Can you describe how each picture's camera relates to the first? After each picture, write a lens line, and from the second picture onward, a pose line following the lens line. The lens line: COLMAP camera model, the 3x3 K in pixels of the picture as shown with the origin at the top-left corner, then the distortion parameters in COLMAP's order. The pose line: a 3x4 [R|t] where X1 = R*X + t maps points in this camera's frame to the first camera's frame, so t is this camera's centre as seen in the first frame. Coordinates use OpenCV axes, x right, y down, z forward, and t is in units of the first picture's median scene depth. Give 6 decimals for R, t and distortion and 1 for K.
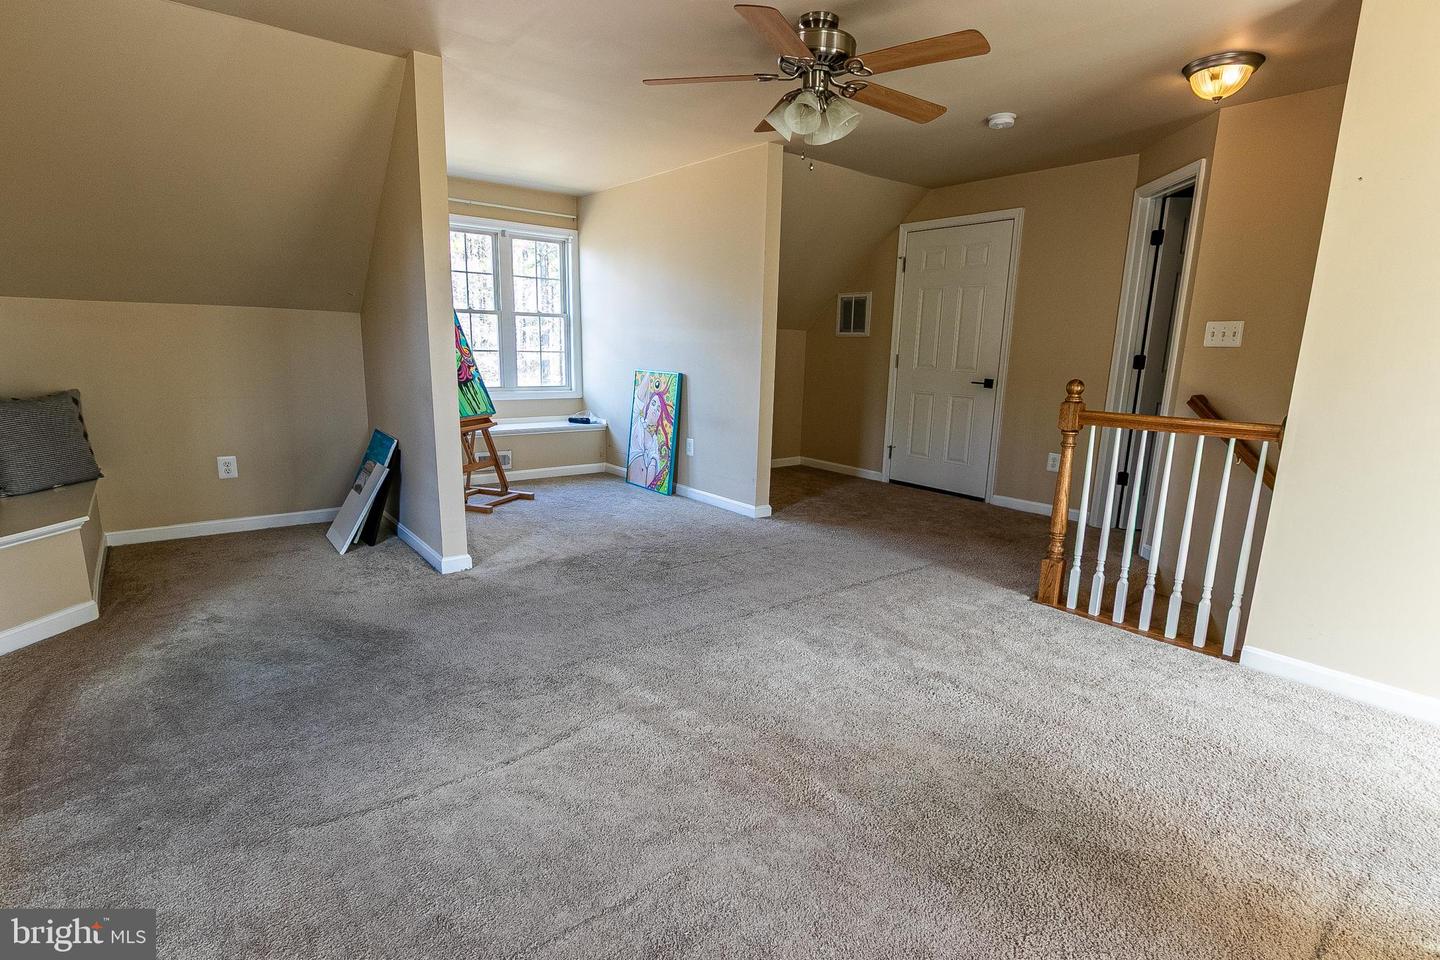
lens RADIAL K [[707.2, 0, 717.8], [0, 707.2, 485.6], [0, 0, 1]] dist [0.001261, 0.000614]
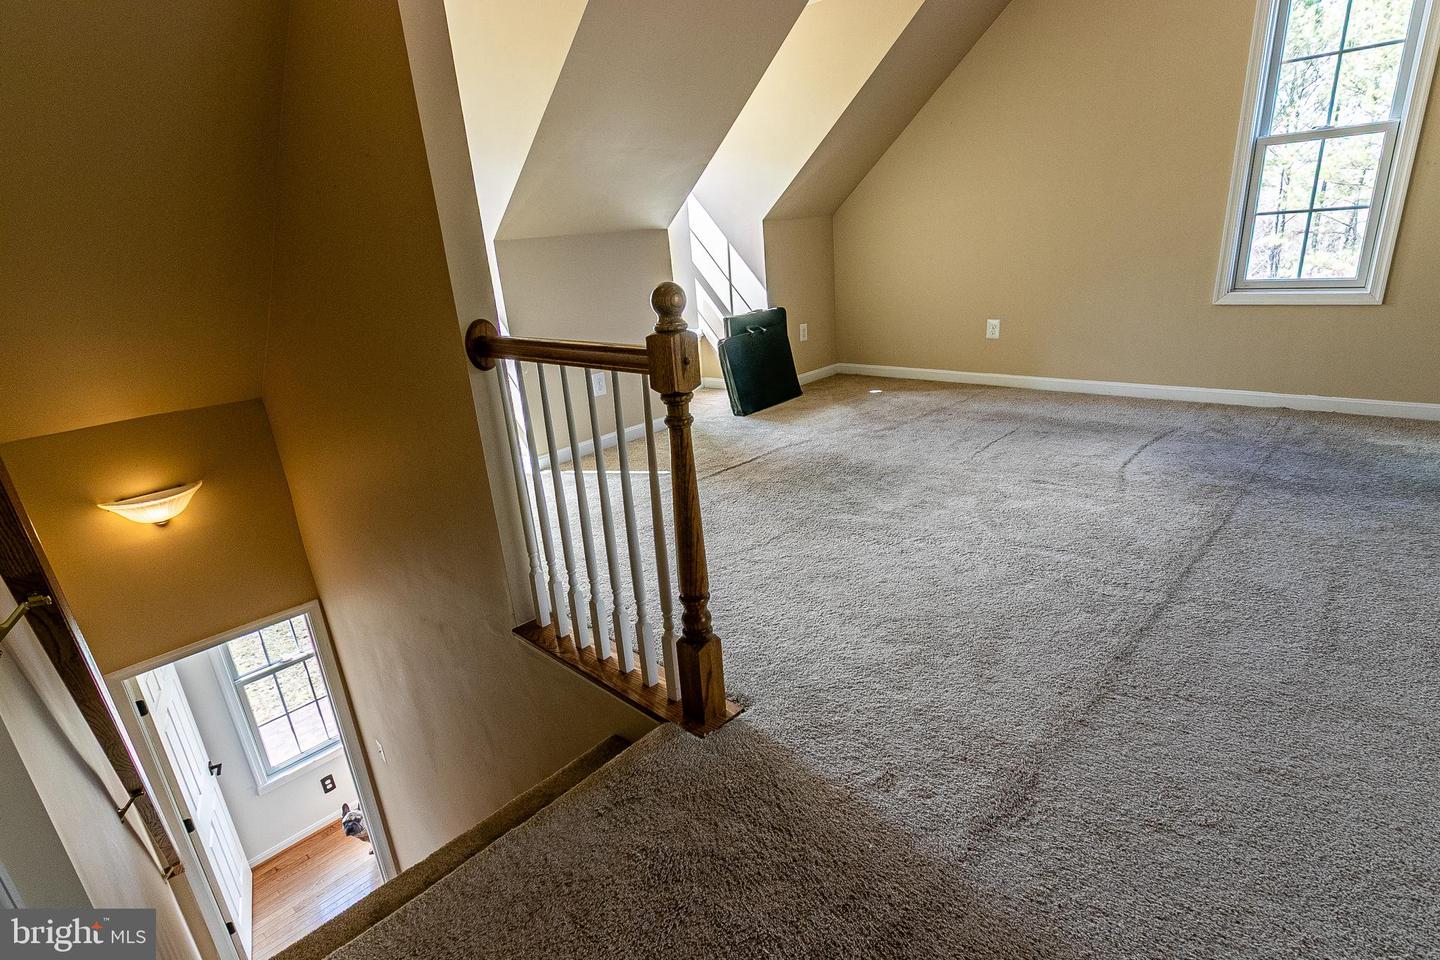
lens RADIAL K [[707.2, 0, 717.8], [0, 707.2, 485.6], [0, 0, 1]] dist [0.001261, 0.000614]
pose [[-0.983209, 0.112353, -0.143794, 0.363864], [0.023568, 0.859570, 0.510474, -0.176231], [0.180954, 0.498514, -0.847785, 0.923755]]
